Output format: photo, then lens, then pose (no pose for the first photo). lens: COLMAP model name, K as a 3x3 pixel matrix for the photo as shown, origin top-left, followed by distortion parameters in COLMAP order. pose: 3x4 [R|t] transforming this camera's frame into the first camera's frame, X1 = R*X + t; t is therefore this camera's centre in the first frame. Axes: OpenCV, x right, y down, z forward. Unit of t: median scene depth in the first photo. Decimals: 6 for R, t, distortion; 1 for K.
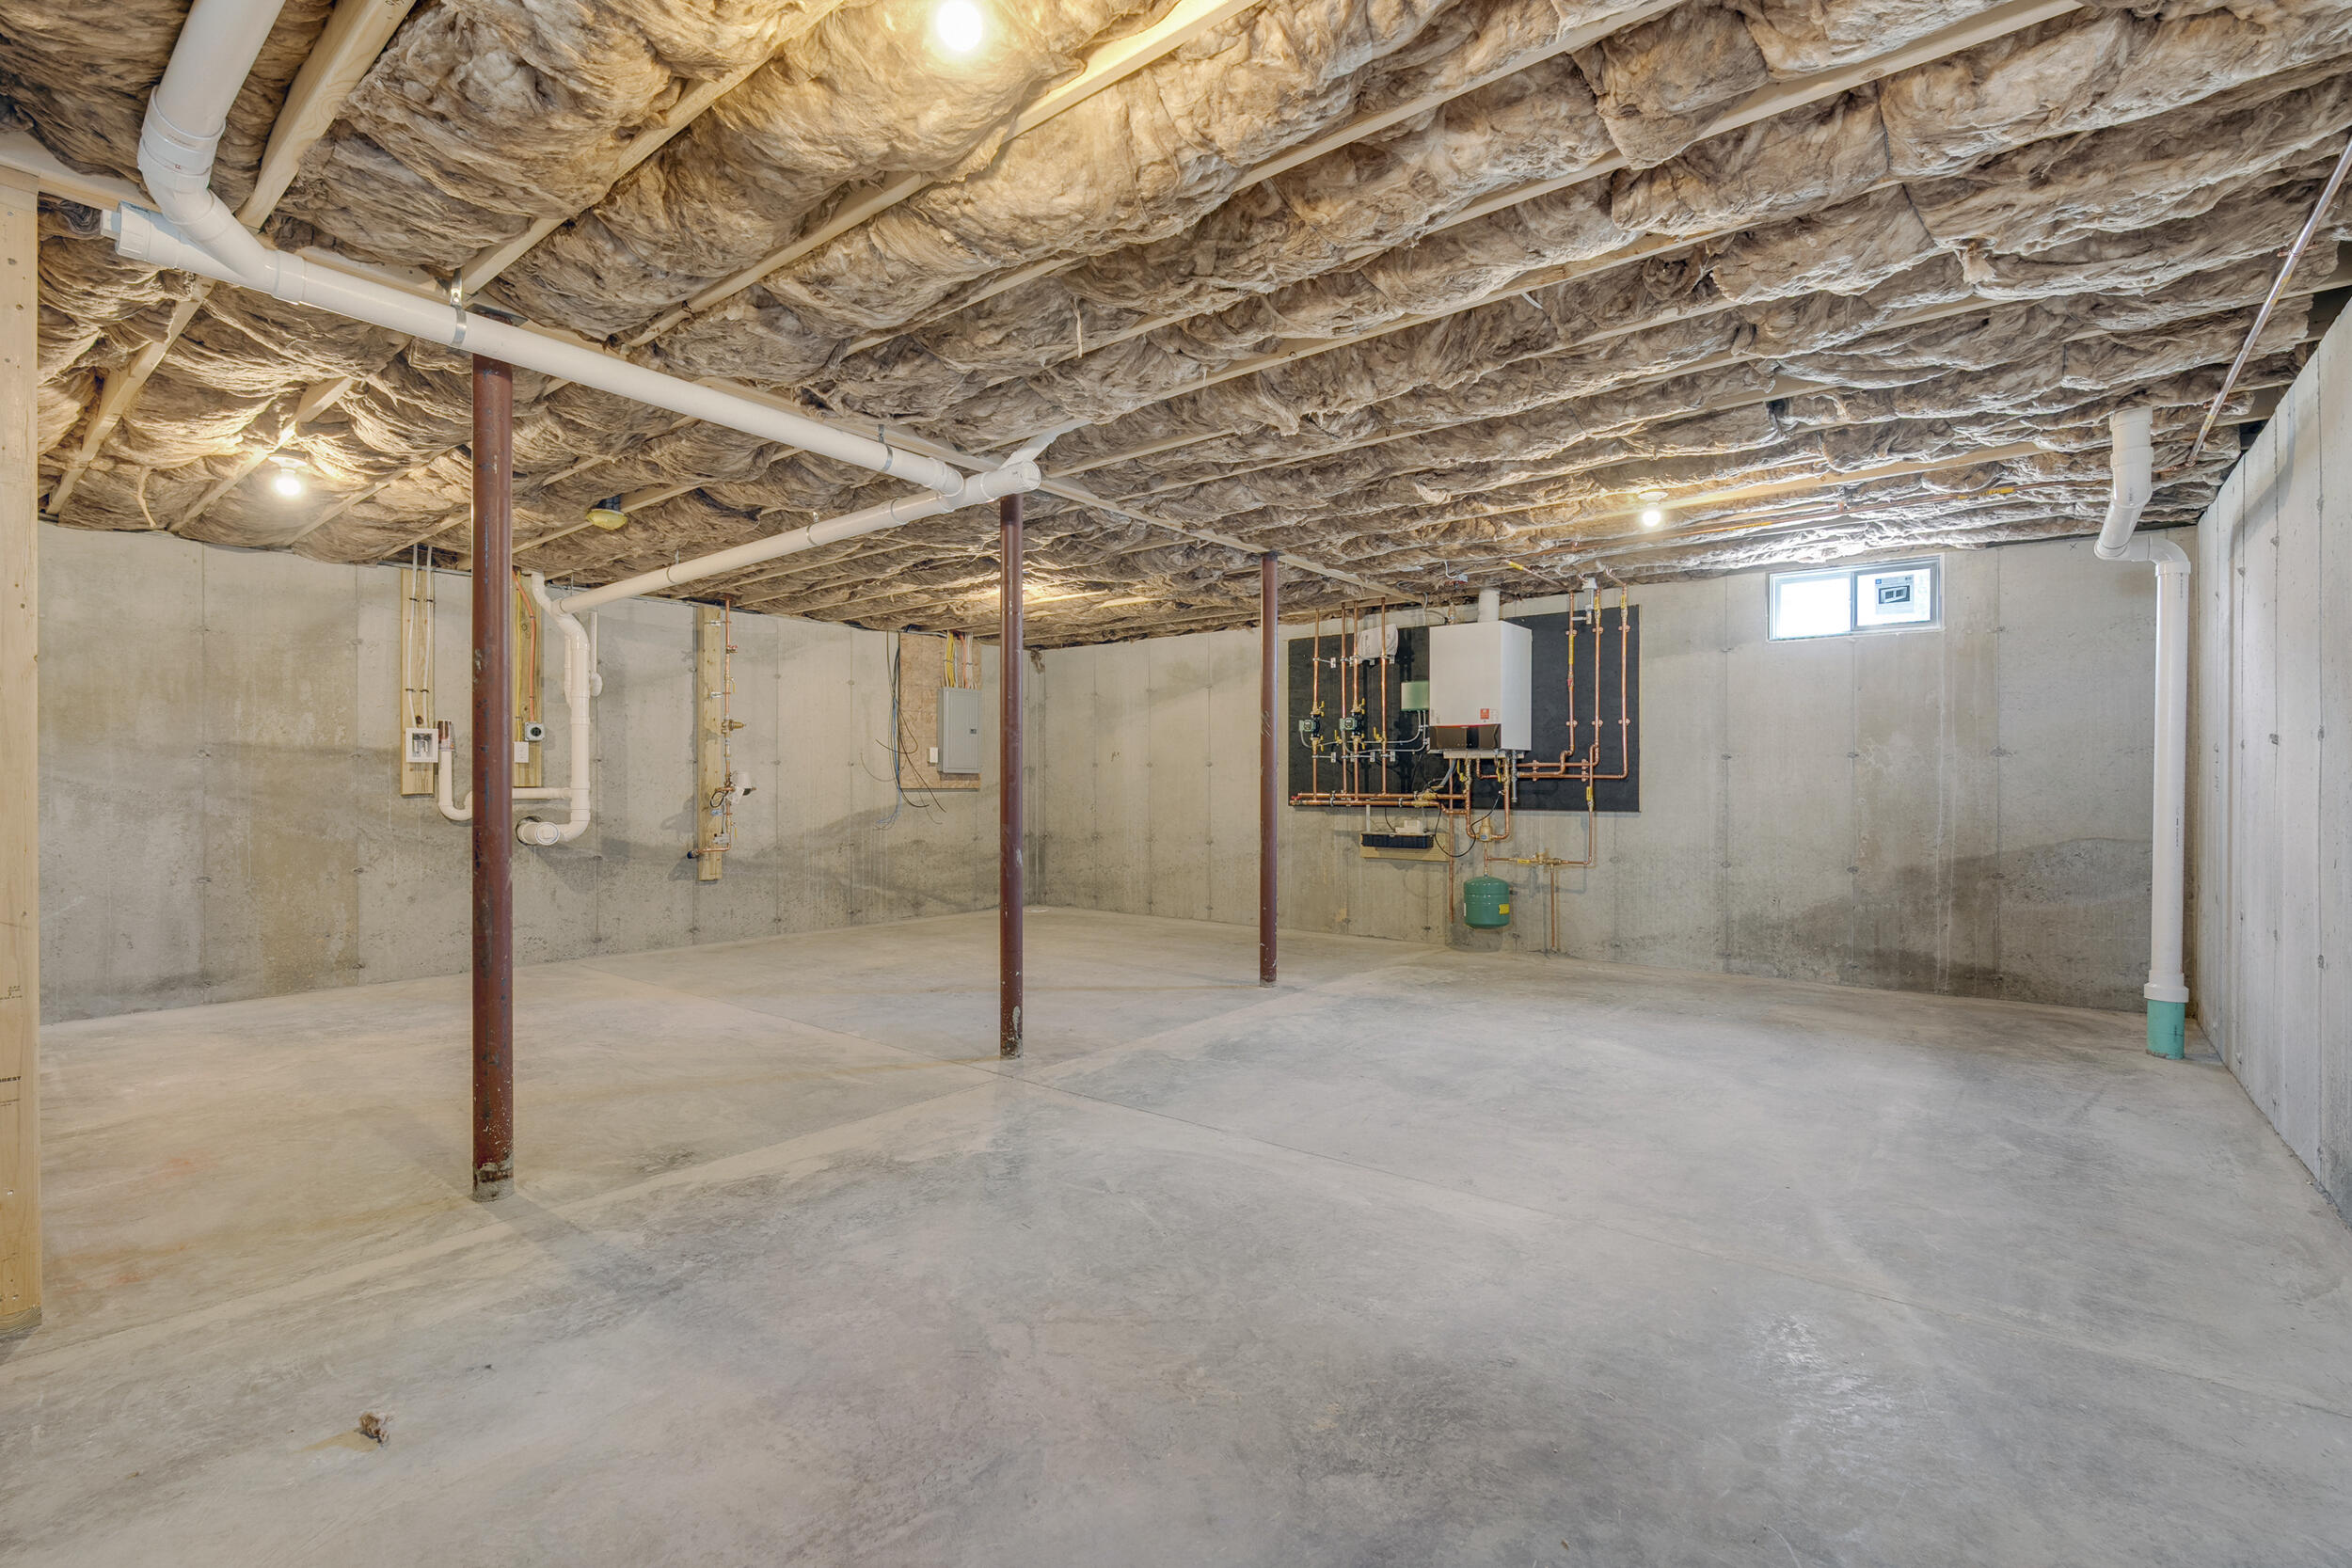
lens RADIAL K [[1067.1, 0, 1195.1], [0, 1067.1, 788.1], [0, 0, 1]] dist [-0.012202, 0.002102]
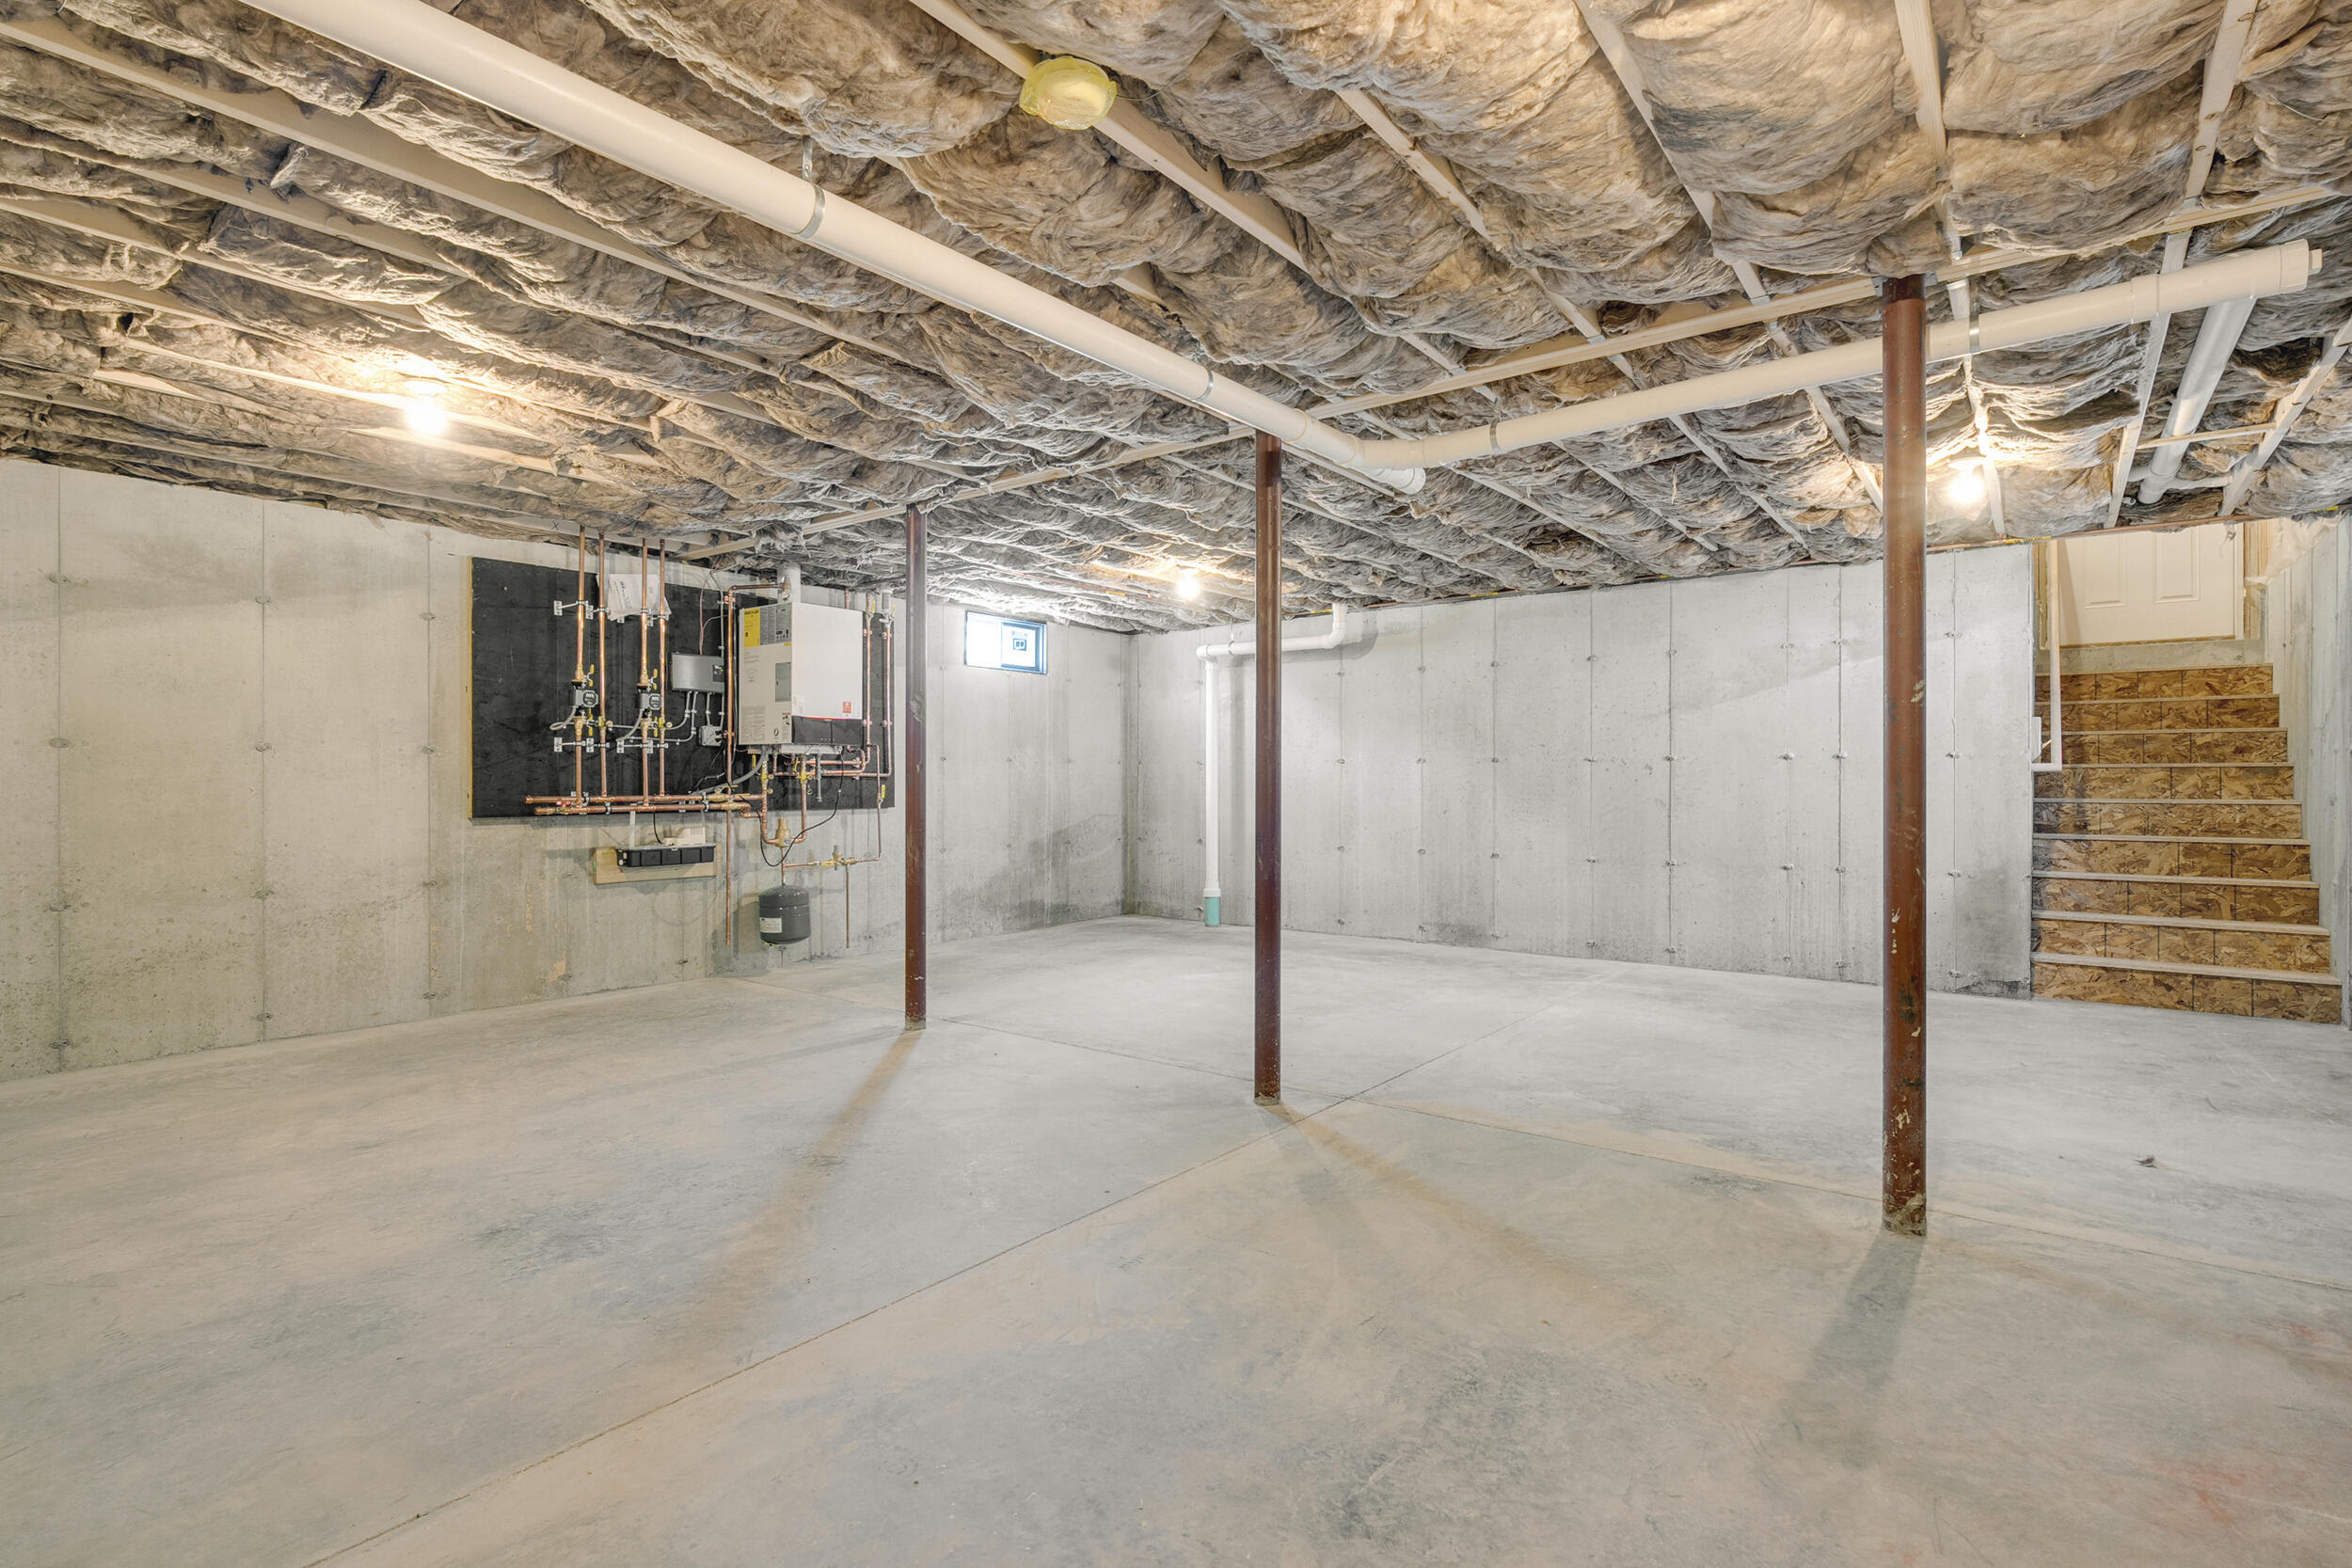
lens RADIAL K [[1100.3, 0, 1197.0], [0, 1100.3, 778.3], [0, 0, 1]] dist [-0.006446, 0.001065]
pose [[-0.008568, 0.001543, 0.999962, -1.231451], [0.004814, 0.999987, -0.001502, -0.008497], [-0.999952, 0.004801, -0.008575, 1.238364]]
